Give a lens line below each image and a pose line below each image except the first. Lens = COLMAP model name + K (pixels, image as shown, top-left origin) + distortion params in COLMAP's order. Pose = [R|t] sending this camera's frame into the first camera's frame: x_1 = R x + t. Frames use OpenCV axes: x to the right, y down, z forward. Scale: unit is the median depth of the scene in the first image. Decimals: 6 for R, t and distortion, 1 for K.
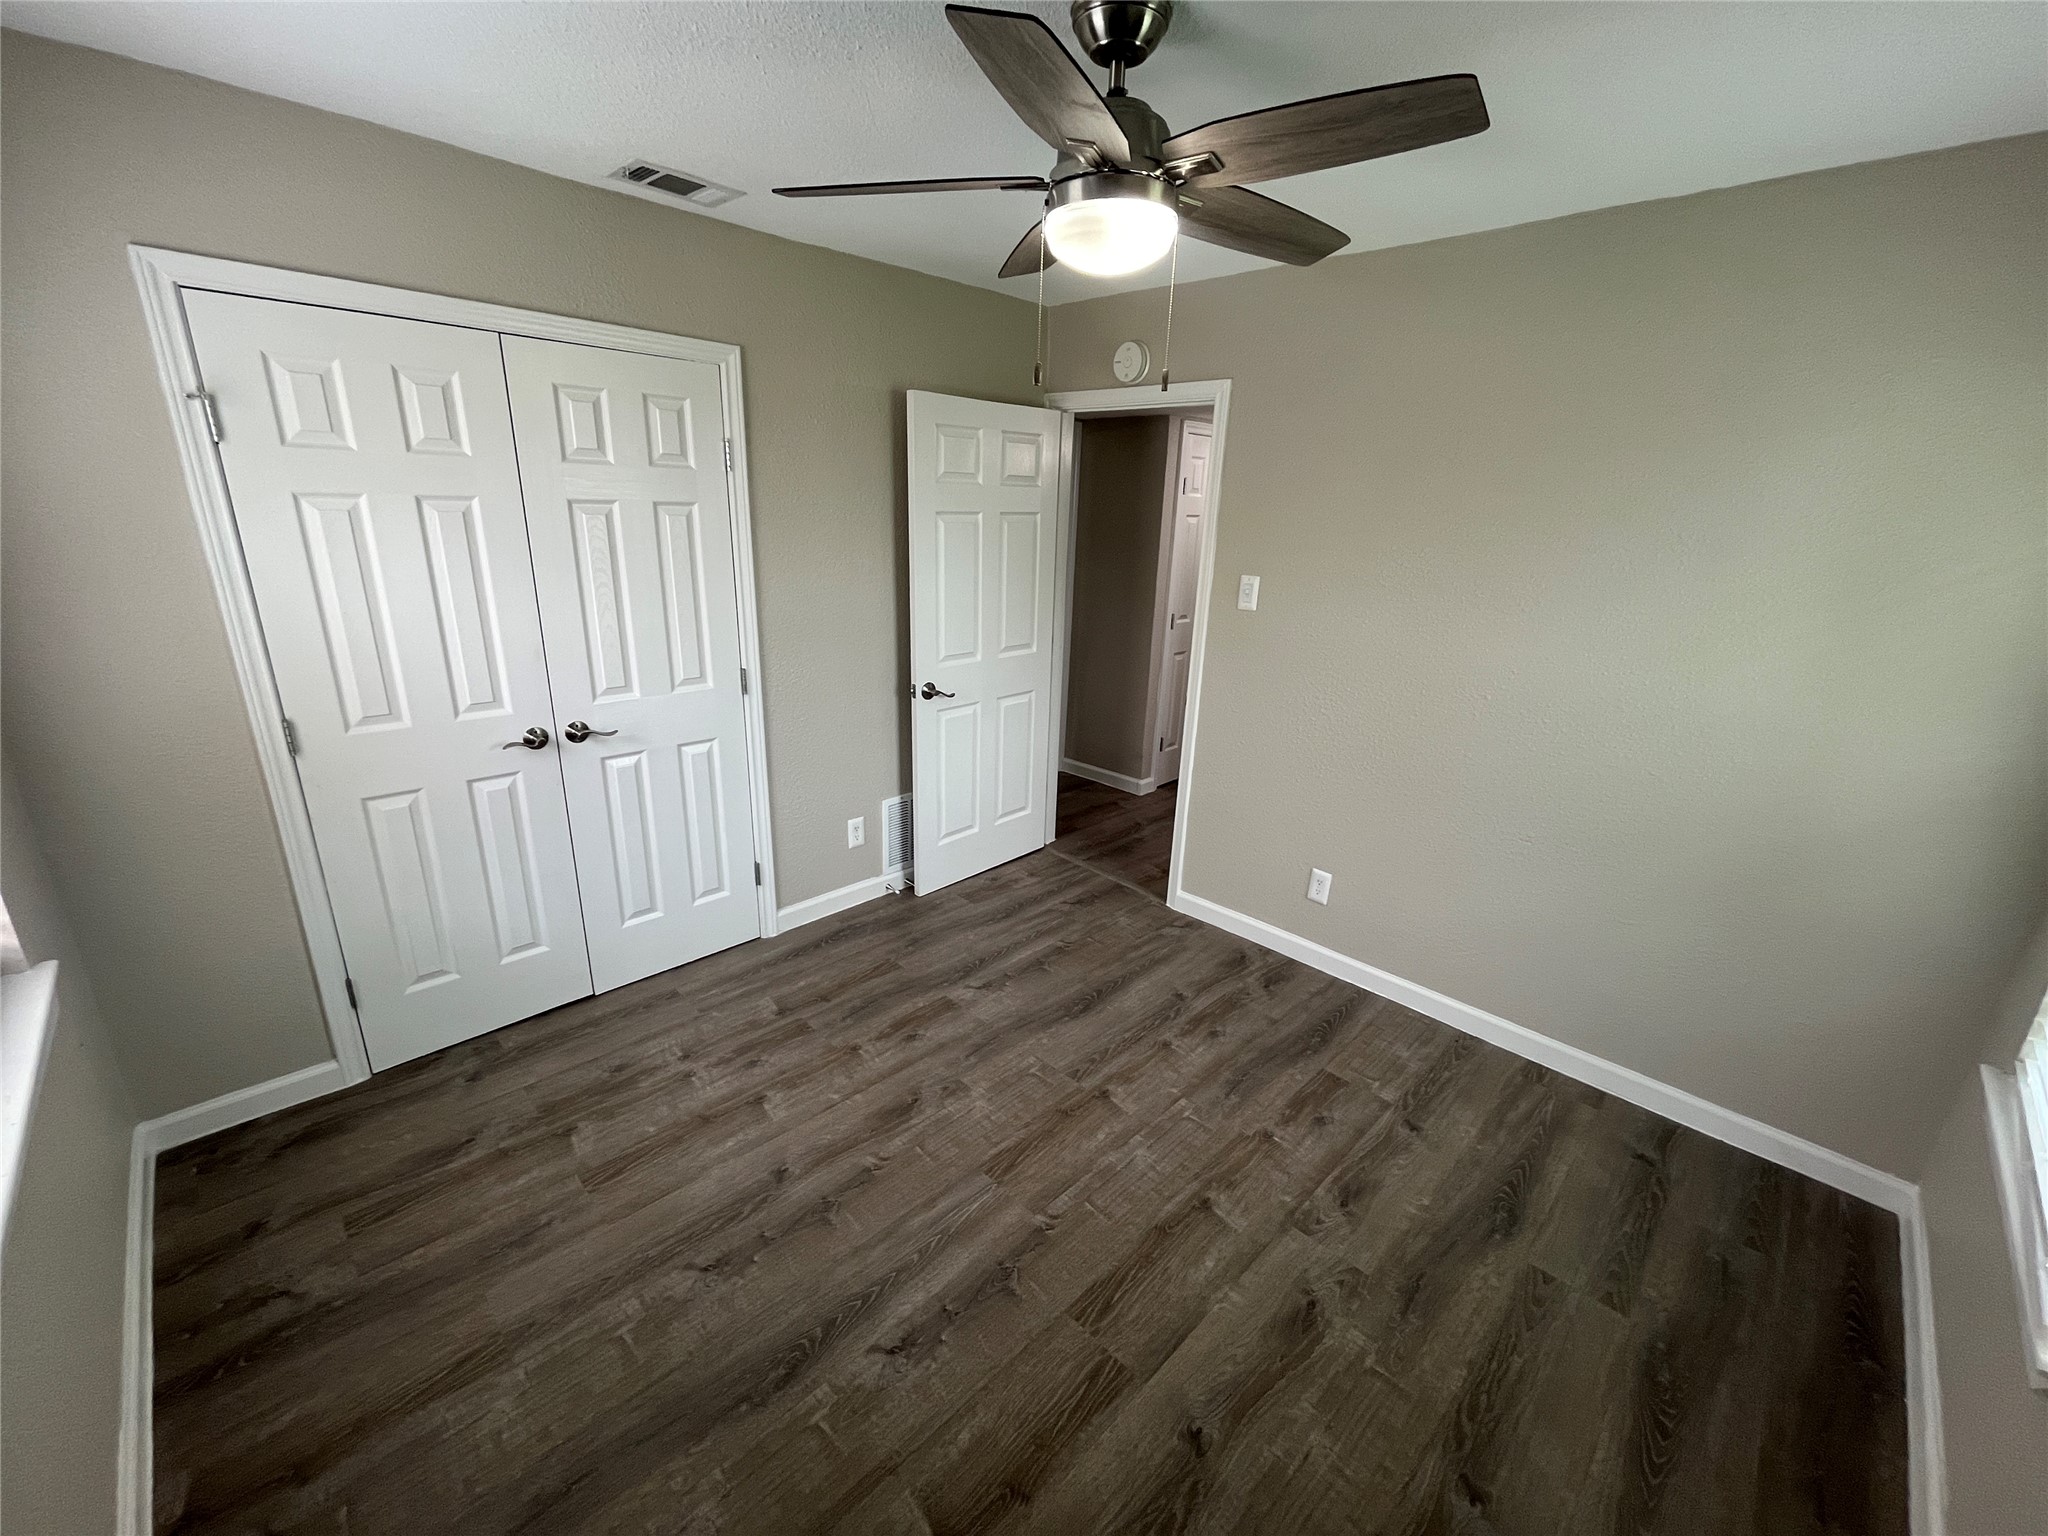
lens RADIAL K [[825.8, 0, 1024.0], [0, 825.8, 768.0], [0, 0, 1]] dist [-0.003129, 0.000086]
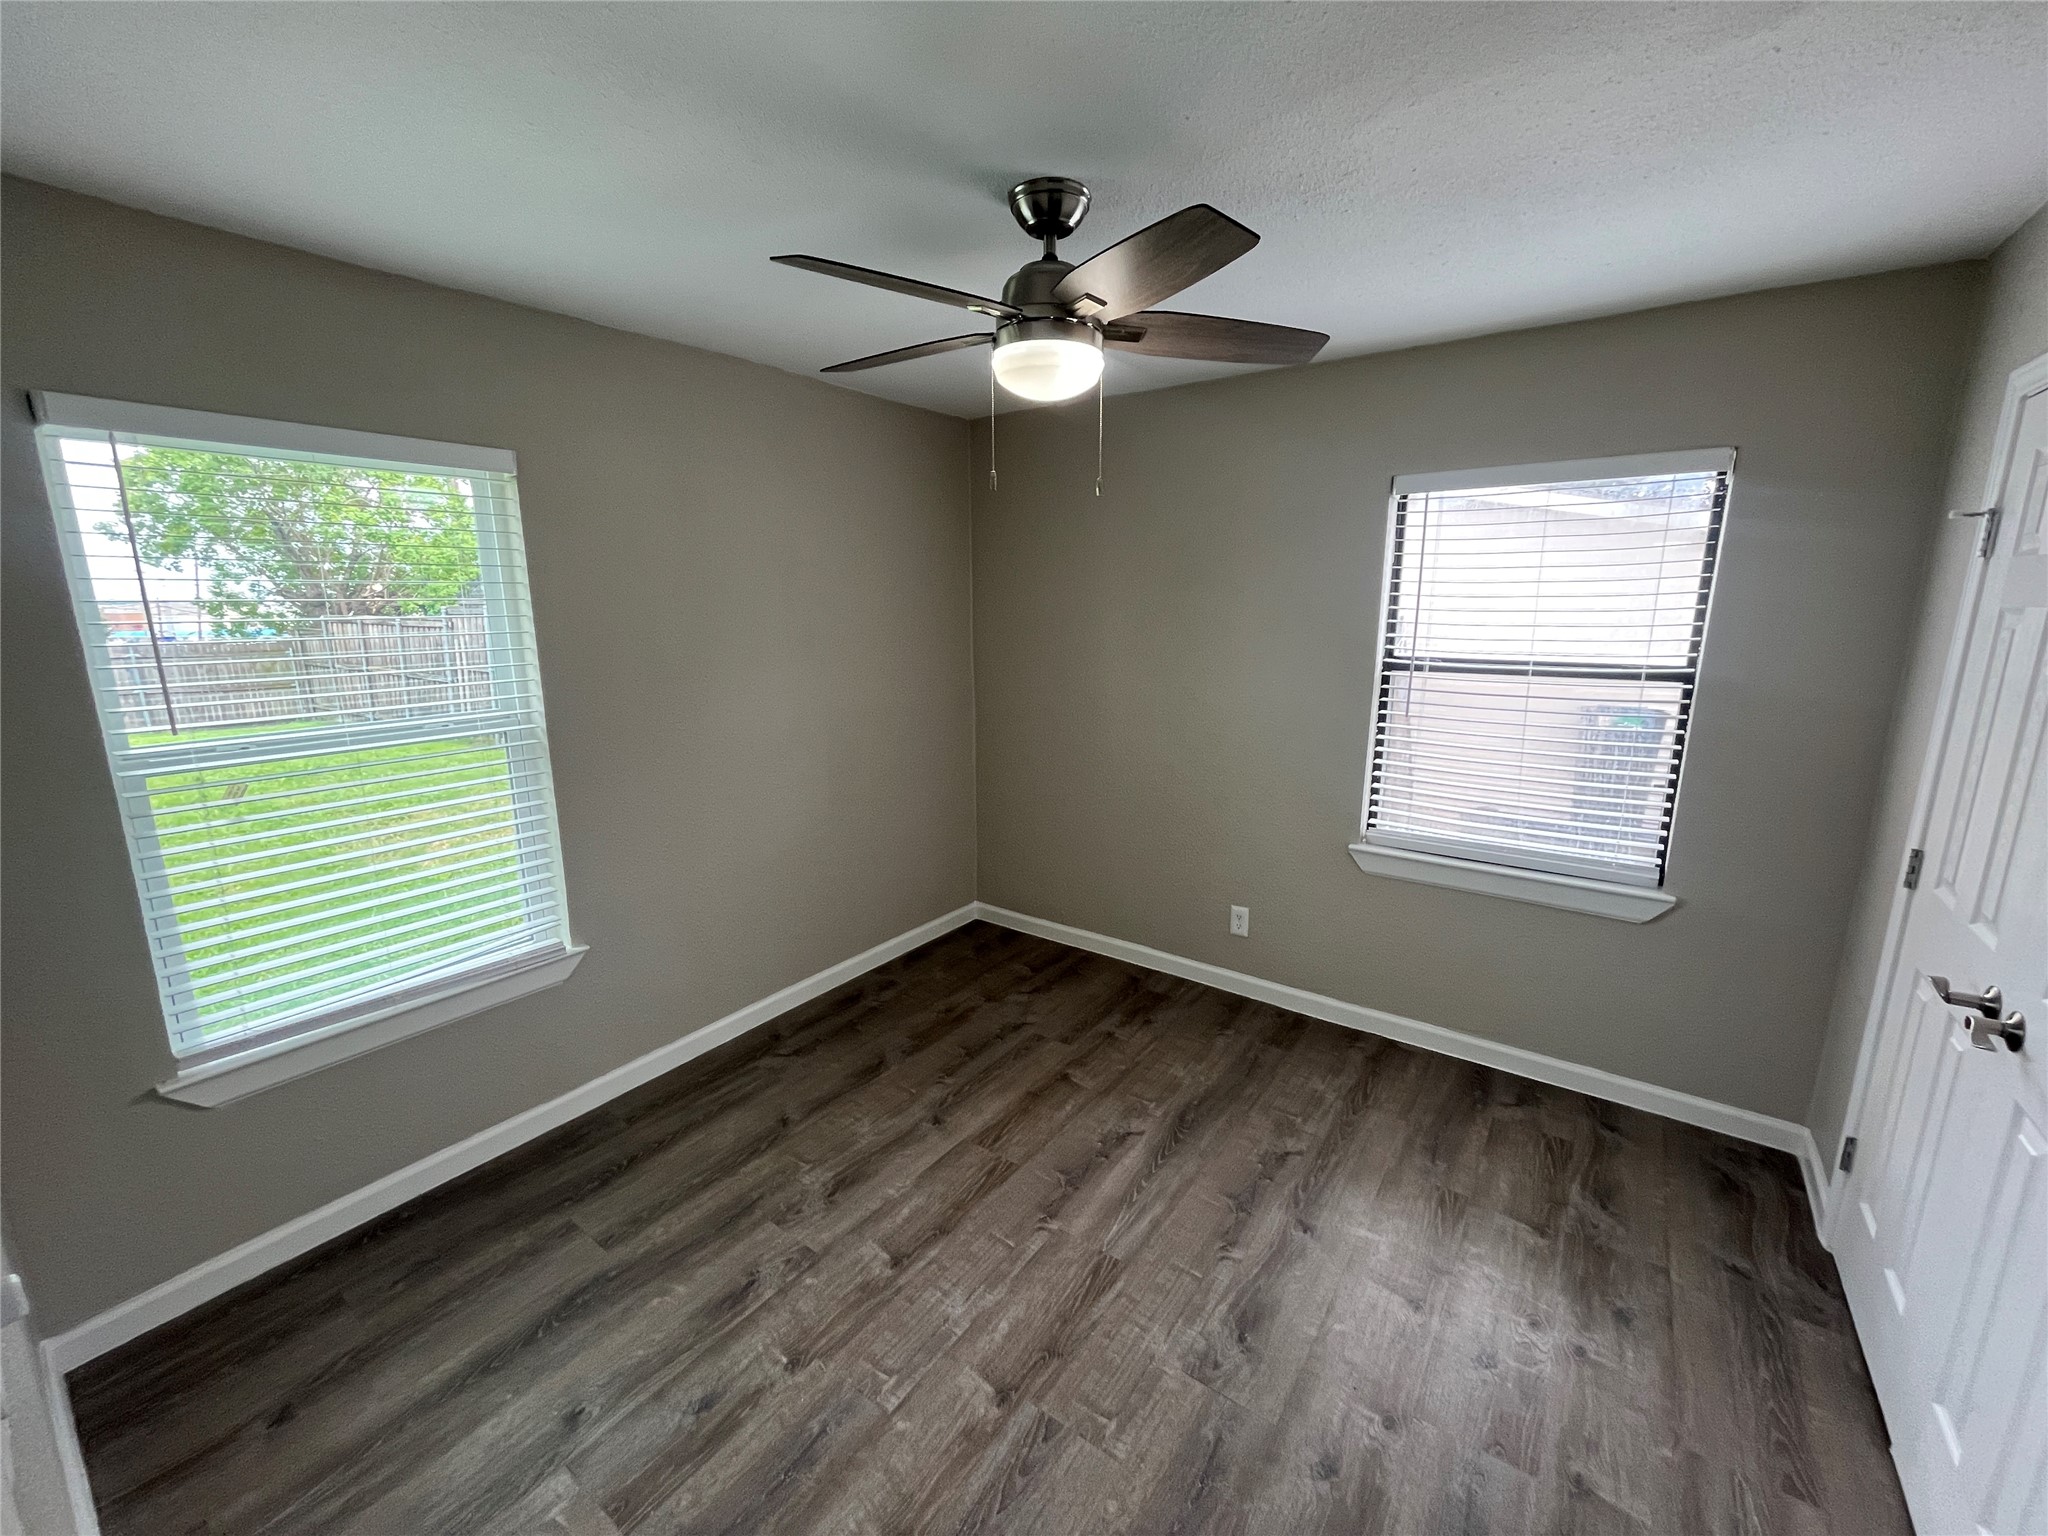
lens RADIAL K [[825.8, 0, 1024.0], [0, 825.8, 768.0], [0, 0, 1]] dist [-0.003129, 0.000086]
pose [[-0.986338, -0.000682, -0.164733, 0.238100], [-0.080925, 0.873020, 0.480923, -0.508252], [0.143487, 0.487684, -0.861148, 1.635554]]
